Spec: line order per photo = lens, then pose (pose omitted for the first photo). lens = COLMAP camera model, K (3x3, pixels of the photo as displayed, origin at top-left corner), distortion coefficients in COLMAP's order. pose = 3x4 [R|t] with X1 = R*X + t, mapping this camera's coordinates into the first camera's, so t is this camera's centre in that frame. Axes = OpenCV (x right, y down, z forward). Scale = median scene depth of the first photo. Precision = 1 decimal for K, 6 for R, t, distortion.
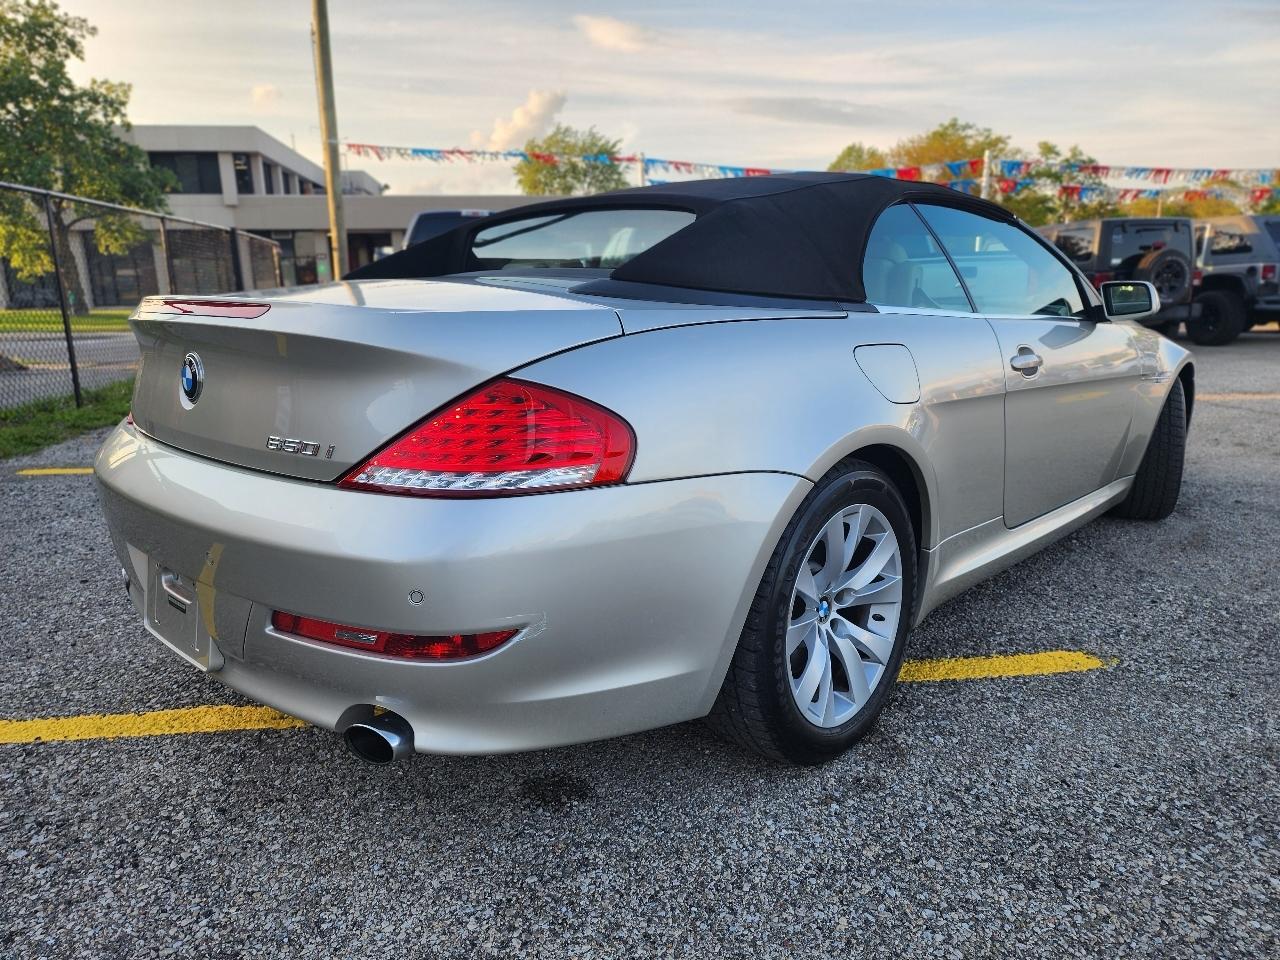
lens RADIAL K [[928.3, 0, 642.1], [0, 928.3, 459.6], [0, 0, 1]] dist [0.078797, -0.087363]
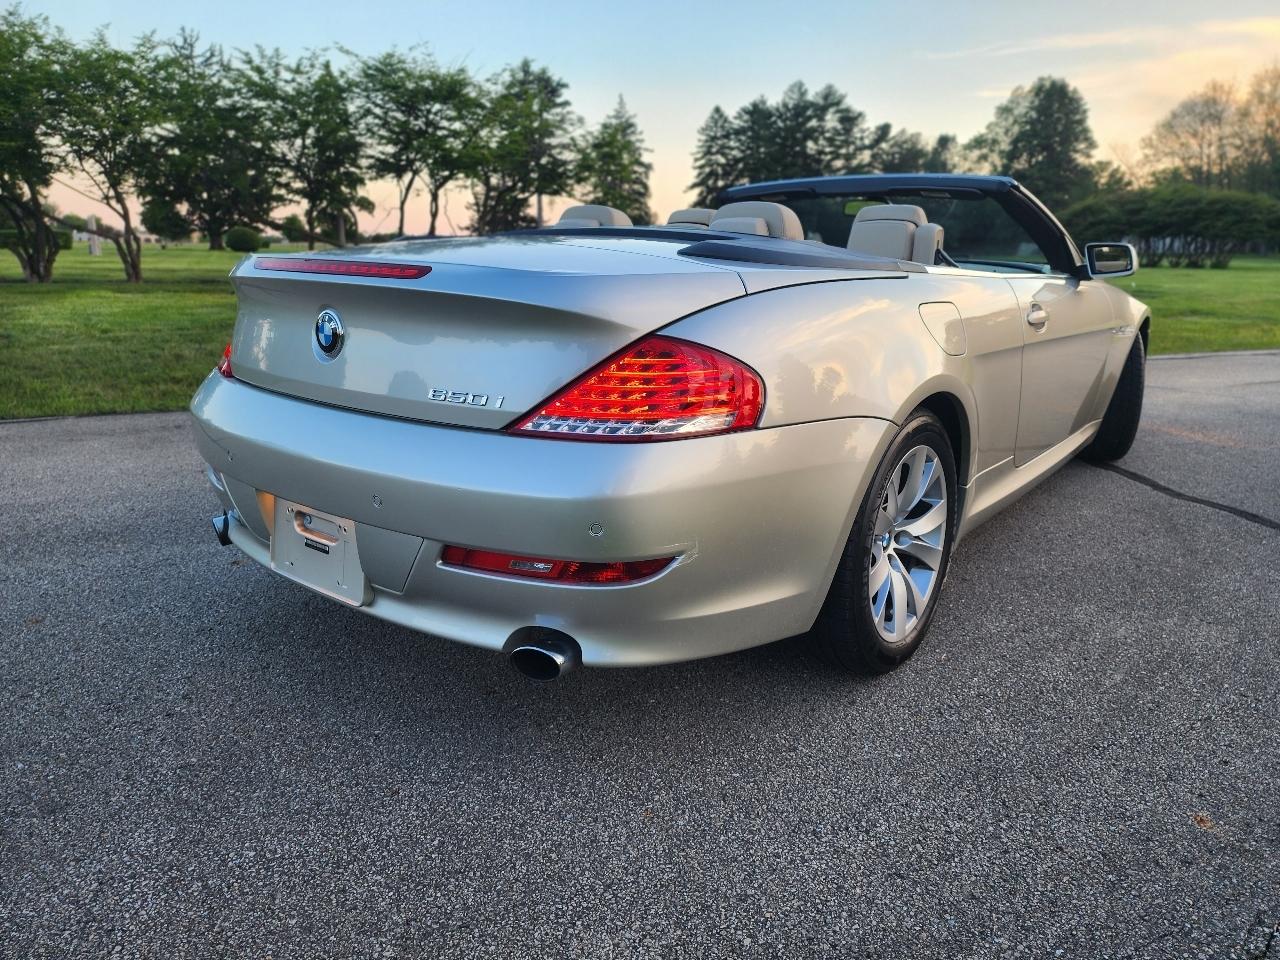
lens RADIAL K [[928.3, 0, 642.1], [0, 928.3, 459.6], [0, 0, 1]] dist [0.078797, -0.087363]
pose [[0.996092, -0.015216, 0.087004, -0.225252], [0.010930, 0.998713, 0.049533, 0.005324], [-0.087646, -0.048388, 0.994976, -0.104119]]
